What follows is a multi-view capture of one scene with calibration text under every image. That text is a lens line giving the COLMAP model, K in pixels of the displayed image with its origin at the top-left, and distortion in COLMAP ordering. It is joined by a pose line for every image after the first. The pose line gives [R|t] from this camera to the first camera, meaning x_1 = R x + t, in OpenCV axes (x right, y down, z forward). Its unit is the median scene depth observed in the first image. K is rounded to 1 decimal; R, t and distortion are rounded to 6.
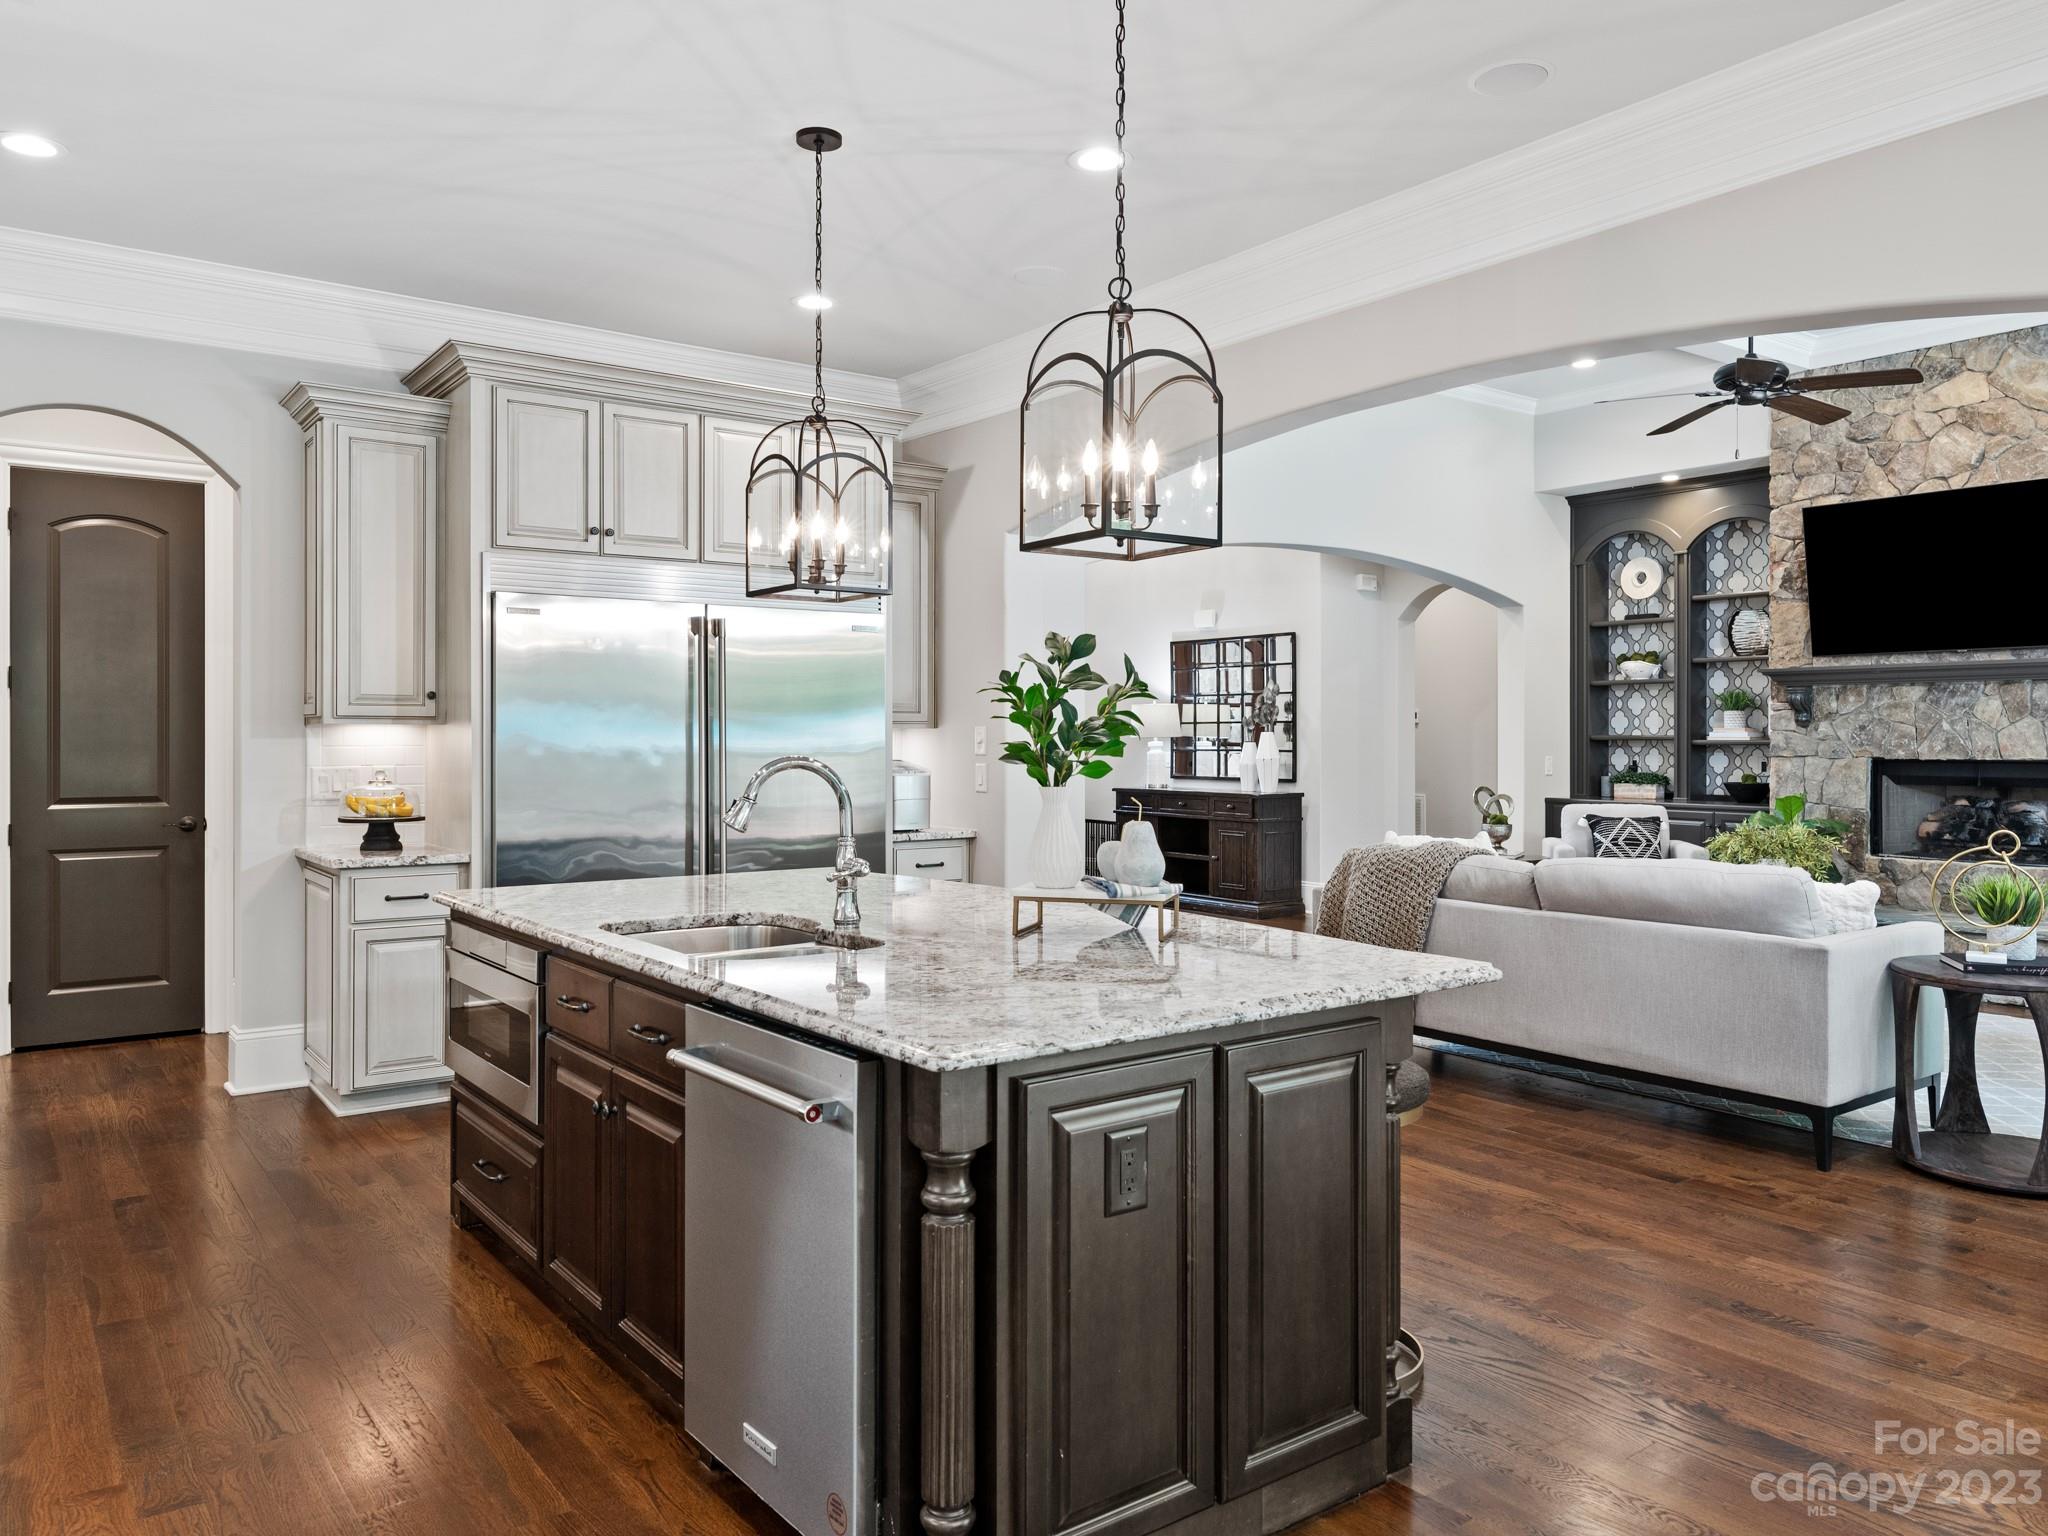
lens RADIAL K [[1423.5, 0, 1037.7], [0, 1423.5, 737.7], [0, 0, 1]] dist [0.004245, -0.004148]
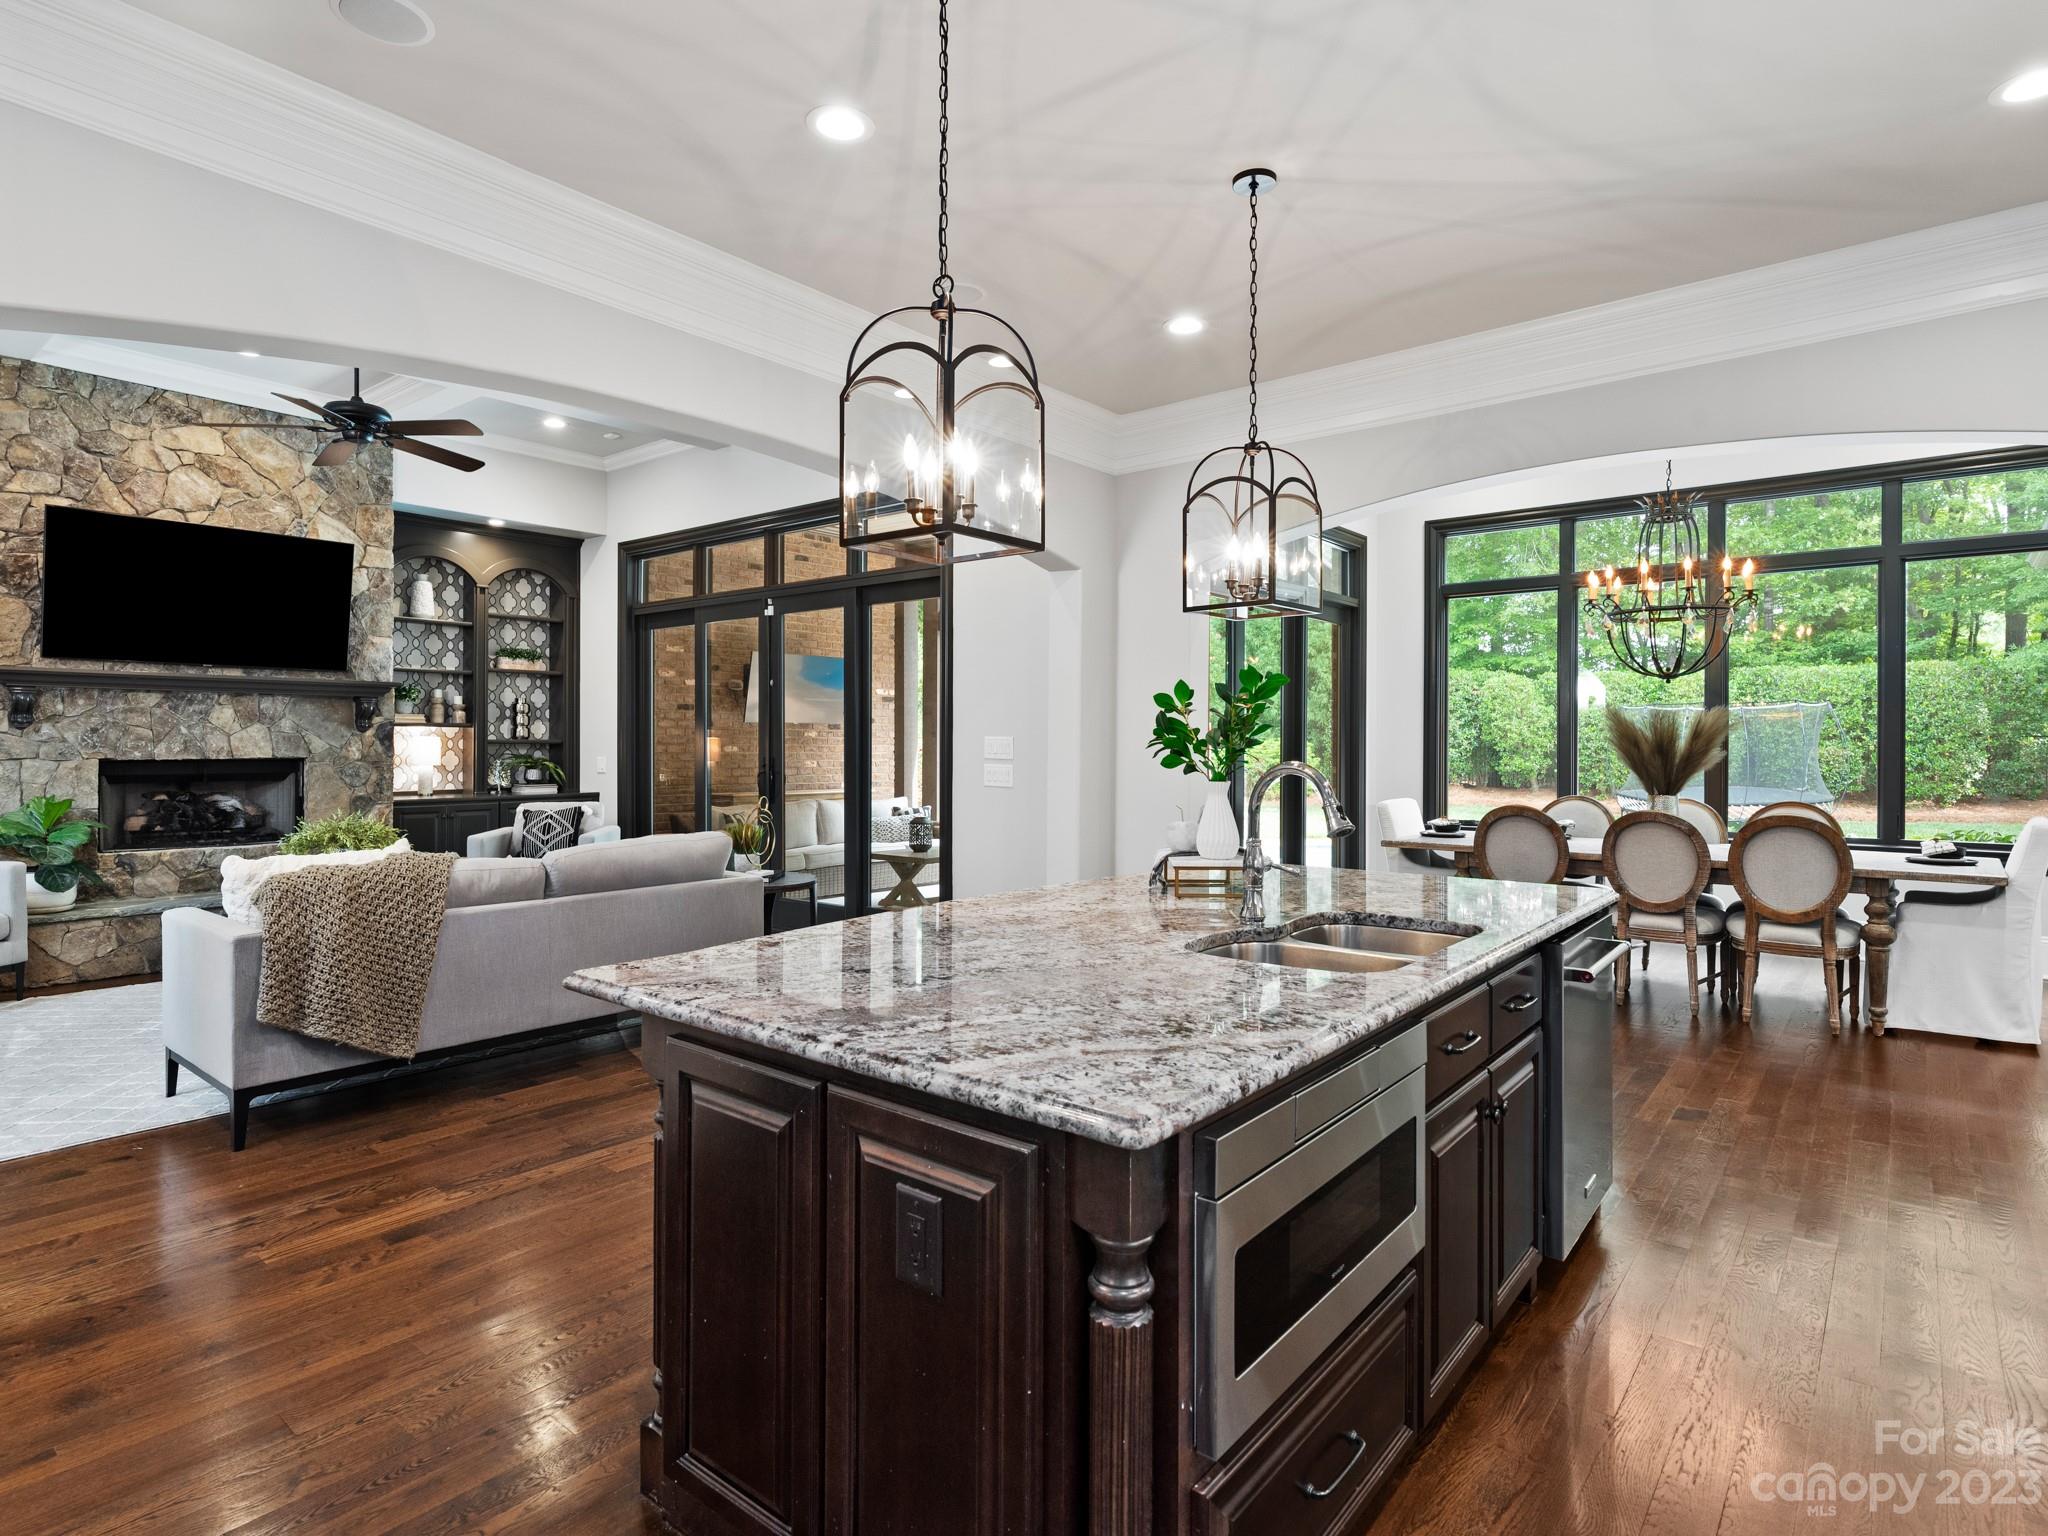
lens RADIAL K [[1109.5, 0, 1033.3], [0, 1109.5, 747.8], [0, 0, 1]] dist [0.004126, -0.000857]
pose [[-0.246596, -0.006464, 0.969097, -0.361206], [-0.004404, 0.999975, 0.005549, -0.001747], [-0.969108, -0.002899, -0.246618, 0.521682]]
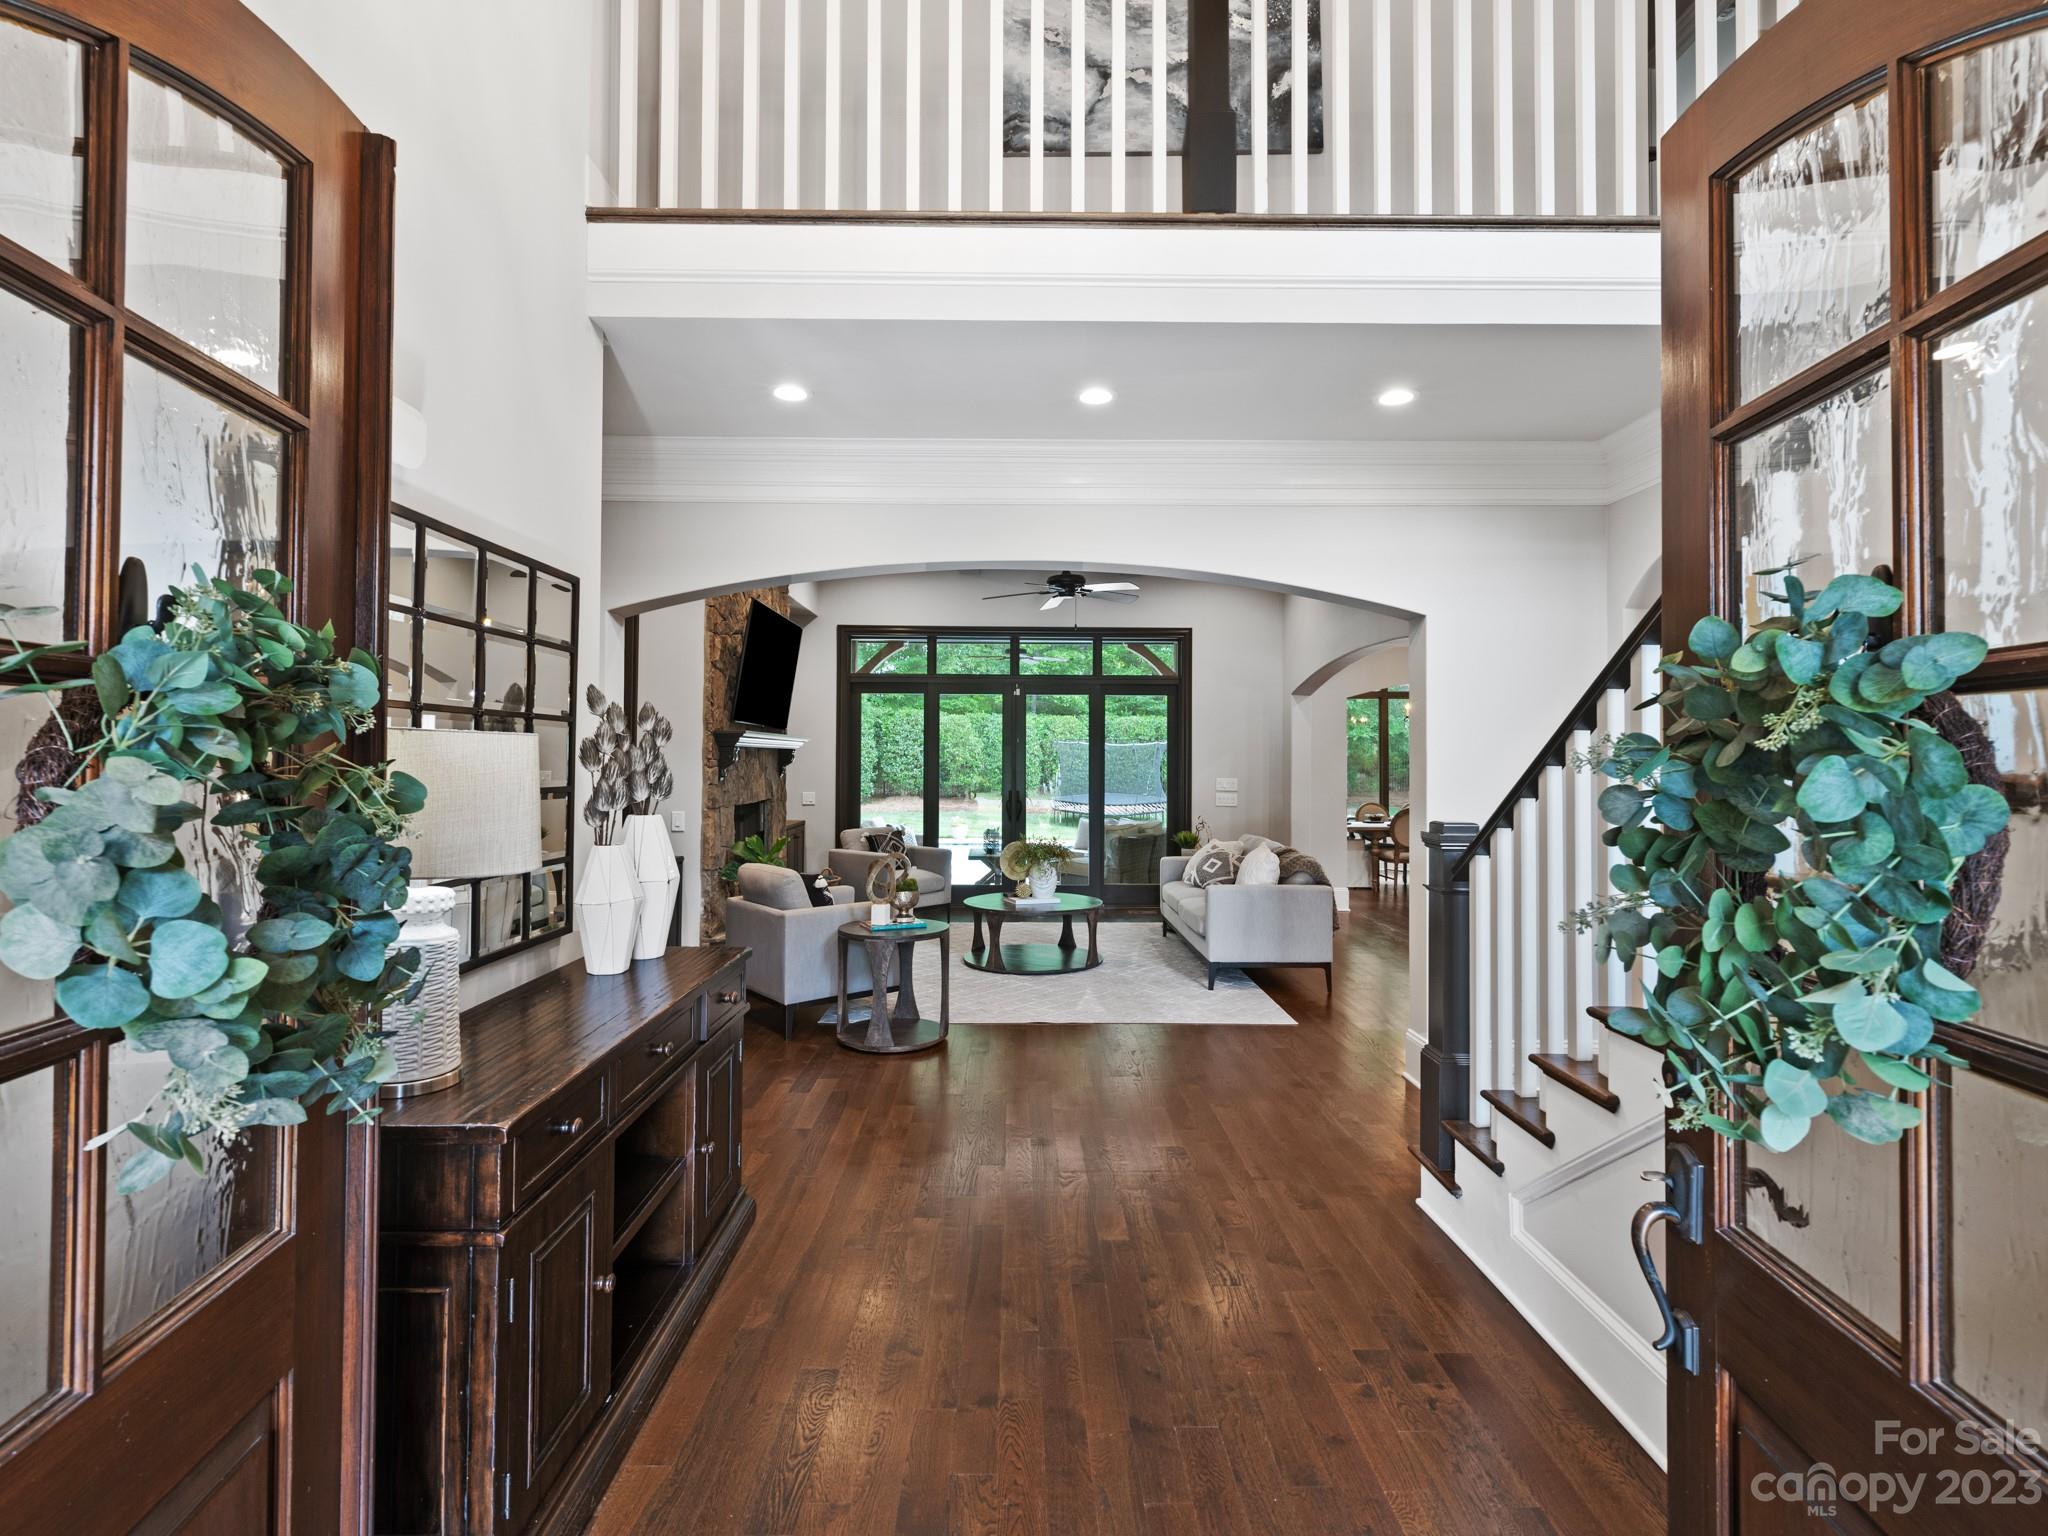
lens RADIAL K [[991.6, 0, 1027.0], [0, 991.6, 756.9], [0, 0, 1]] dist [-0.001824, -0.000118]
pose [[-0.811445, -0.004999, 0.584408, -0.130278], [-0.008344, 0.999961, -0.003032, -0.025983], [-0.584370, -0.007336, -0.811454, 1.506608]]
